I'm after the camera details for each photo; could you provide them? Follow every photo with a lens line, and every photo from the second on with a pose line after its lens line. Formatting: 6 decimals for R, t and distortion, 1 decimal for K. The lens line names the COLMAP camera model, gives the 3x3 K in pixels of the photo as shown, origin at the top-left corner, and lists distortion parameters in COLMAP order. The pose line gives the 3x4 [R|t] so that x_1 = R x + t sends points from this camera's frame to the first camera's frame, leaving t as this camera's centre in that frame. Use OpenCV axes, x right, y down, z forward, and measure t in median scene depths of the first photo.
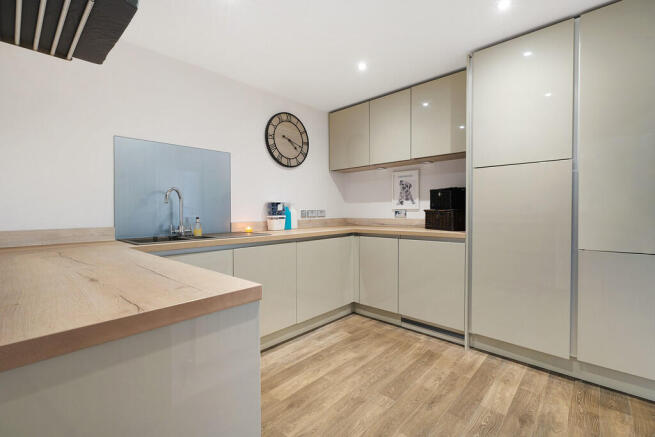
lens RADIAL K [[289.1, 0, 324.9], [0, 289.1, 217.6], [0, 0, 1]] dist [0.001884, 0.000301]
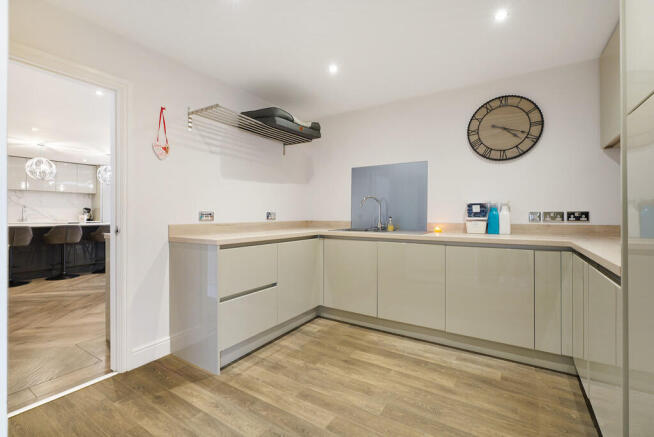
lens RADIAL K [[290.7, 0, 327.9], [0, 290.7, 211.8], [0, 0, 1]] dist [0.000689, 0.000161]
pose [[0.194400, 0.004901, -0.980910, 0.682481], [-0.024790, 0.999693, 0.000082, -0.013491], [0.980609, 0.024301, 0.194461, 0.382814]]
